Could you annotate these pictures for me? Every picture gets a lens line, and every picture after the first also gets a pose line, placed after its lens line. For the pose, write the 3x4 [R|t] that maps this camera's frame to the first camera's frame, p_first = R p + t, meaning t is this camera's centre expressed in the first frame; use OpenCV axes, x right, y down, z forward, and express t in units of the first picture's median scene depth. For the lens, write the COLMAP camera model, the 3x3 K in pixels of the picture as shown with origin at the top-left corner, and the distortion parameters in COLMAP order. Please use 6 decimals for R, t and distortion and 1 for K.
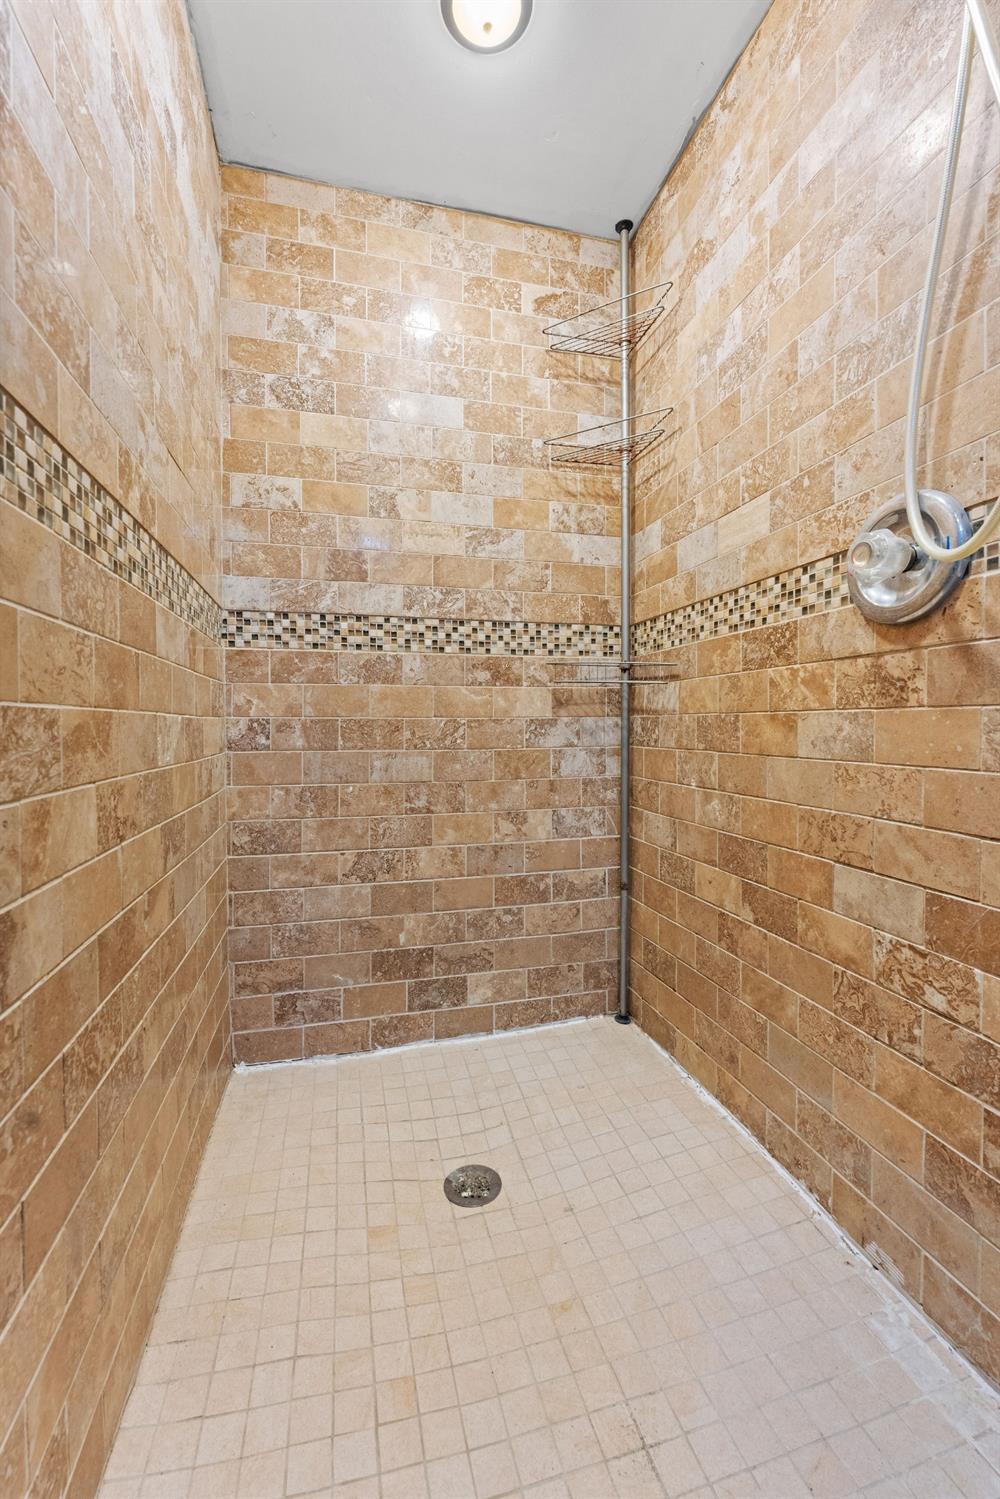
lens RADIAL K [[599.9, 0, 496.9], [0, 599.9, 740.5], [0, 0, 1]] dist [0.002936, -0.000157]
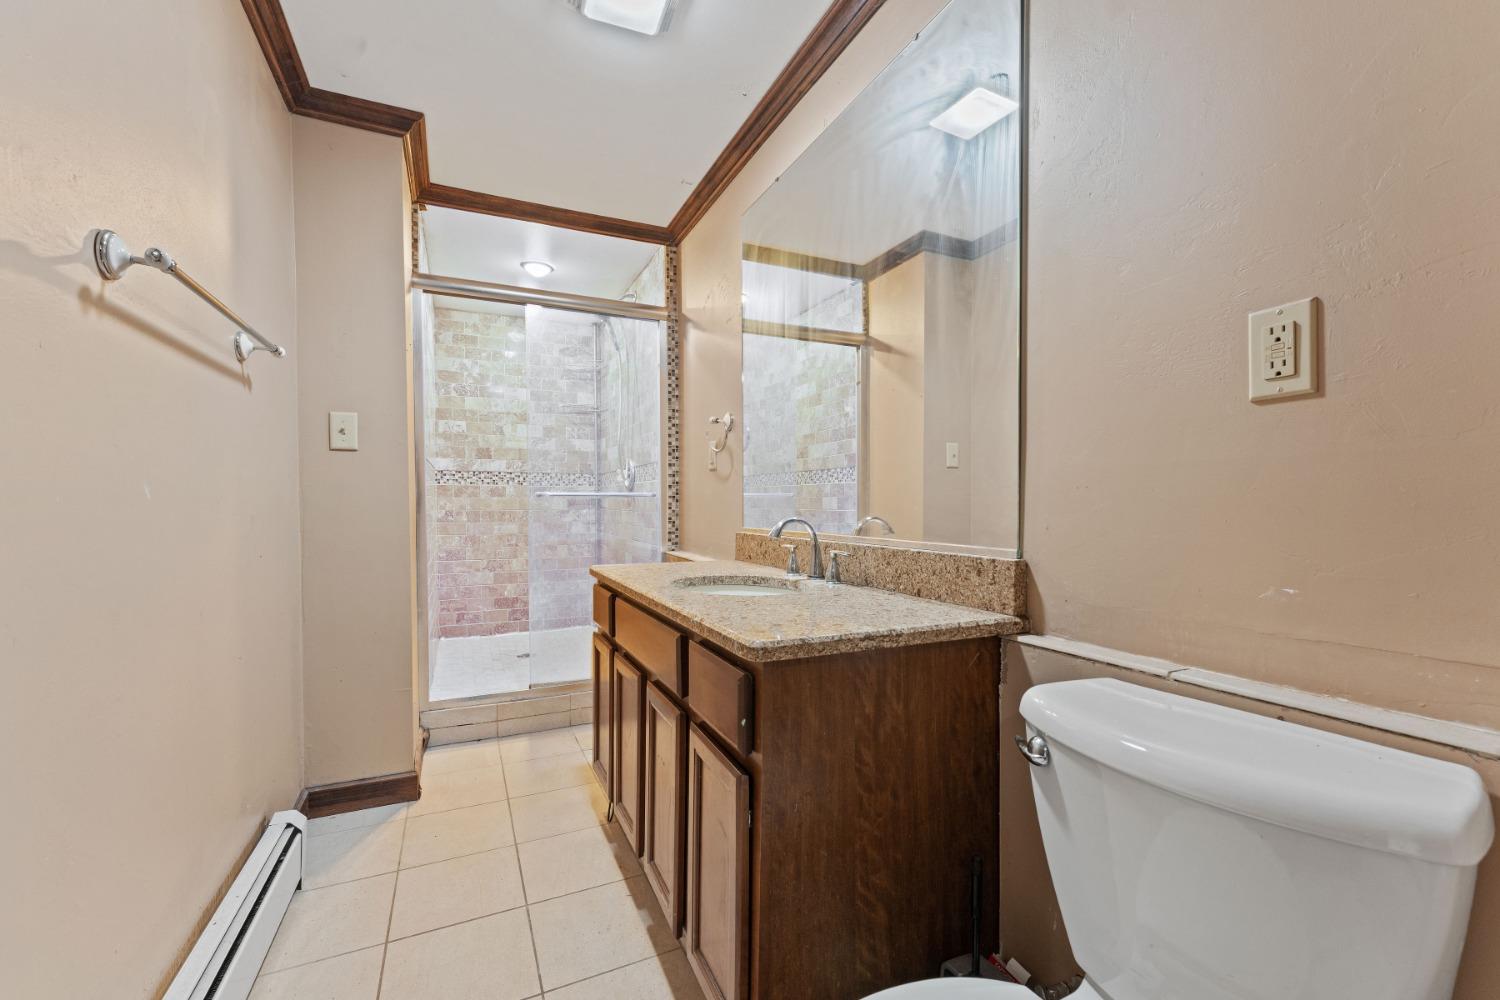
lens RADIAL K [[600.3, 0, 744.7], [0, 600.3, 525.5], [0, 0, 1]] dist [0.002936, -0.000157]
pose [[0.985162, -0.000996, 0.171625, 0.432216], [-0.000028, 0.999982, 0.005963, 0.014682], [-0.171628, -0.005879, 0.985144, -1.820454]]
